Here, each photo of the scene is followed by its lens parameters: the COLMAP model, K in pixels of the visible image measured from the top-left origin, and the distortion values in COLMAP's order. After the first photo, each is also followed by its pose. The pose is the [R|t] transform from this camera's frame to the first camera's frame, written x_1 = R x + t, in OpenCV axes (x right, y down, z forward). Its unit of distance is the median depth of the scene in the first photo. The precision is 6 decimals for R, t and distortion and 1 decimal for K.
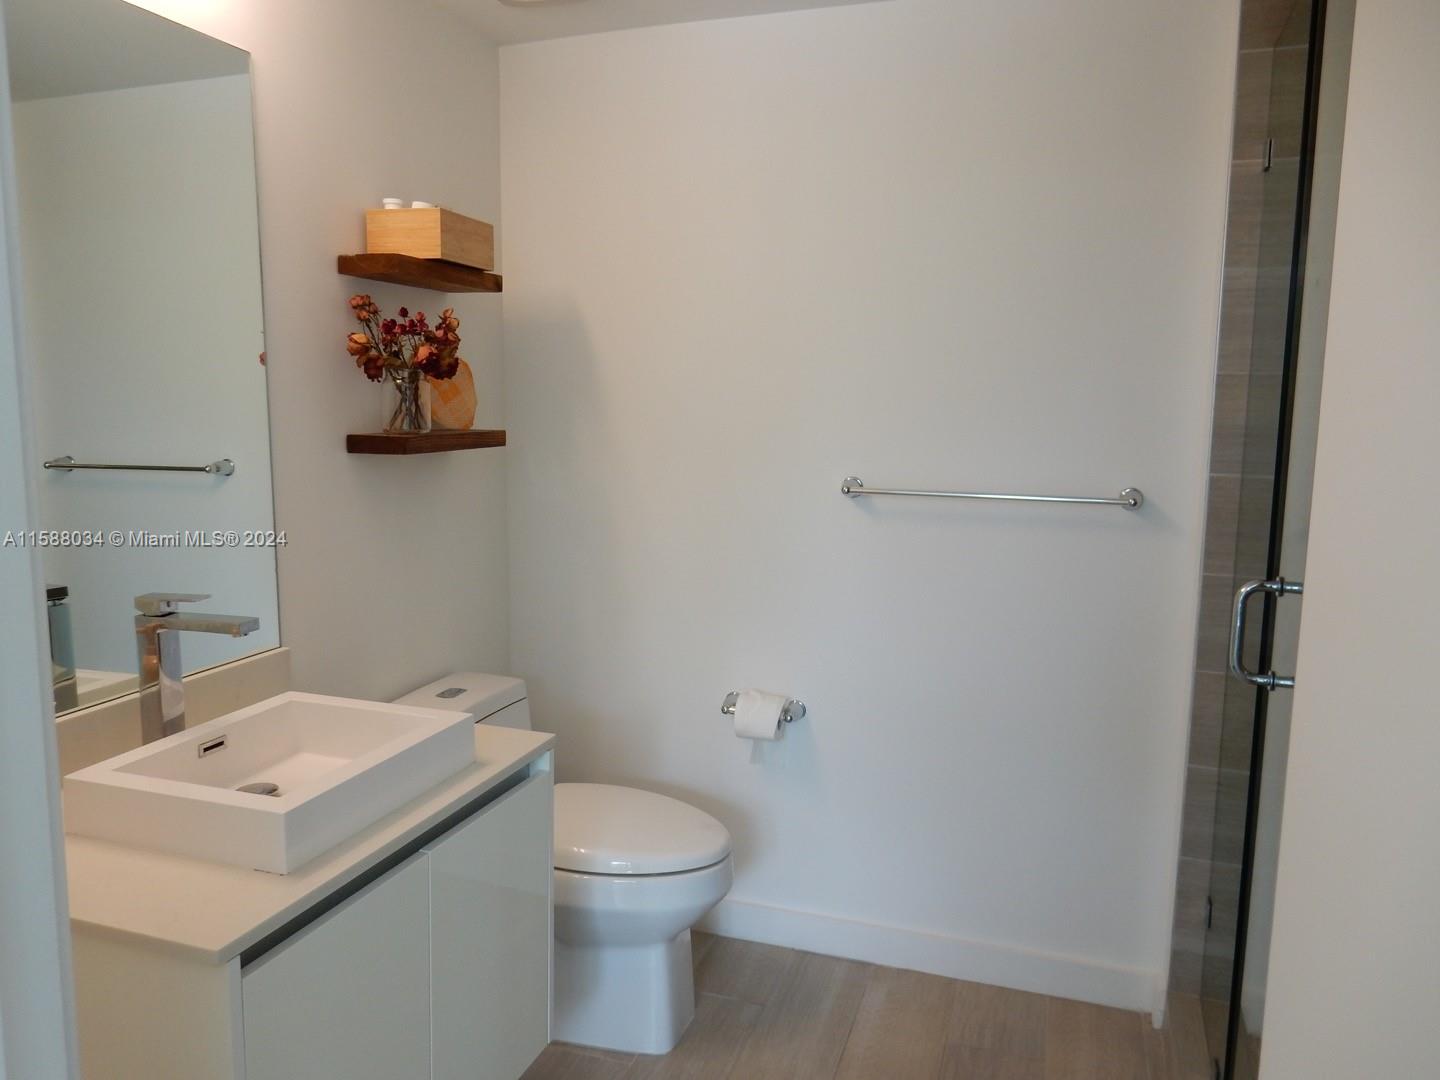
lens RADIAL K [[1073.8, 0, 720.0], [0, 1073.8, 540.0], [0, 0, 1]] dist [-0.015813, -0.002925]
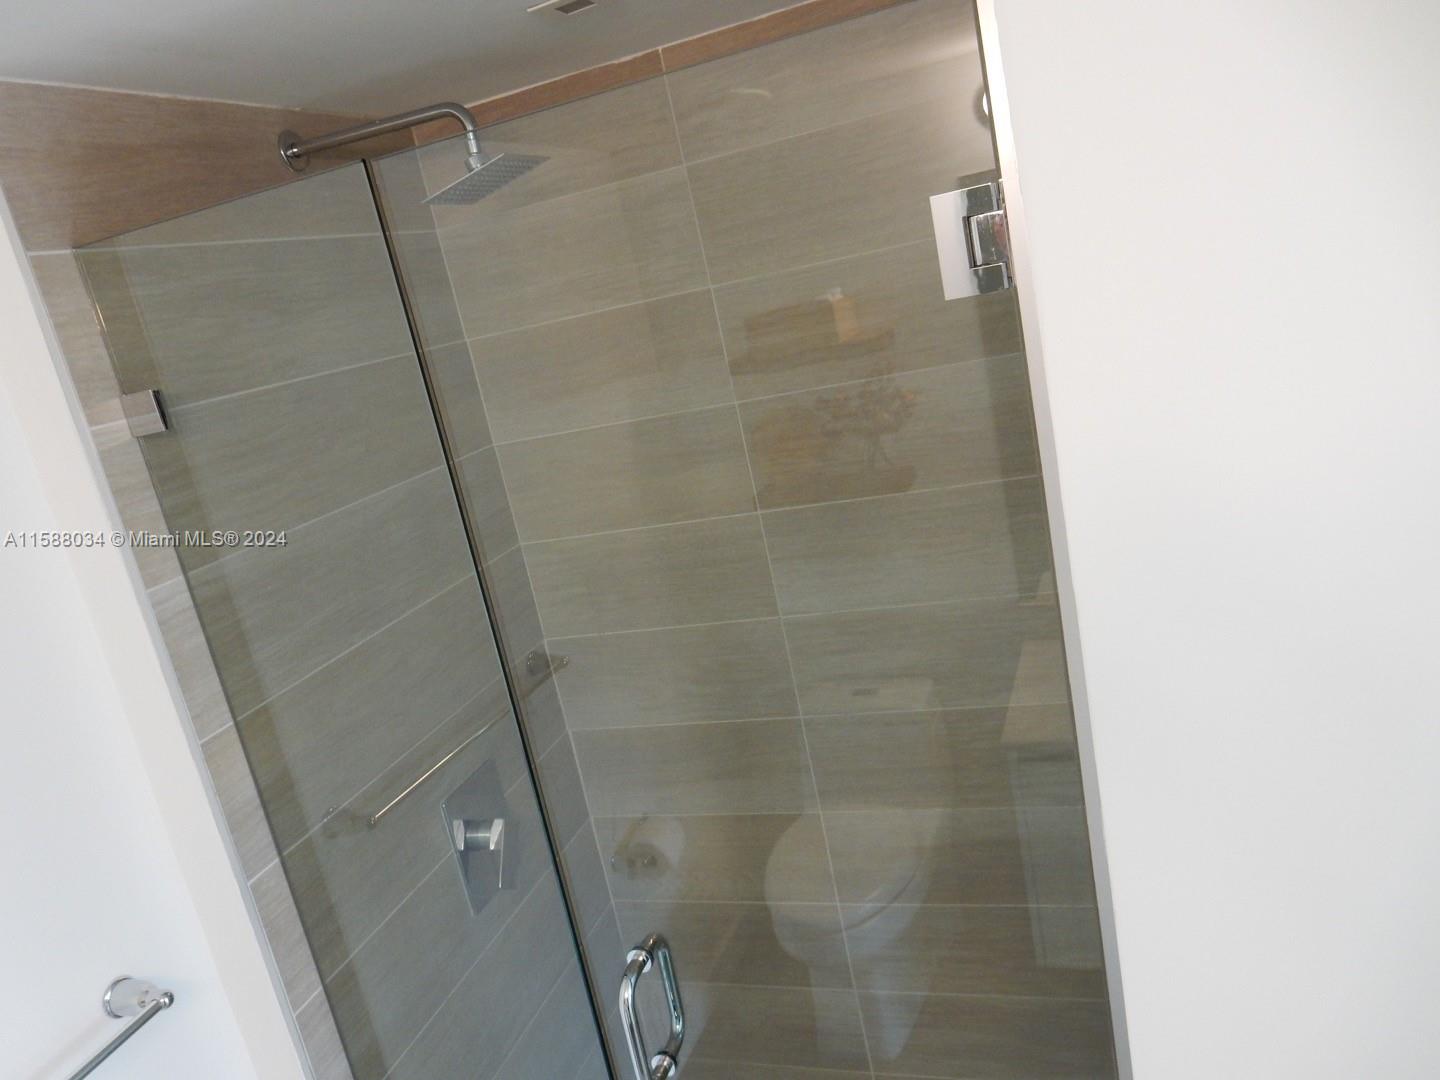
lens RADIAL K [[1073.8, 0, 720.0], [0, 1073.8, 540.0], [0, 0, 1]] dist [-0.015813, -0.002925]
pose [[-0.013341, -0.247143, 0.968887, -0.123527], [0.343073, 0.909023, 0.236597, -0.313322], [-0.939214, 0.335555, 0.072661, 0.632679]]
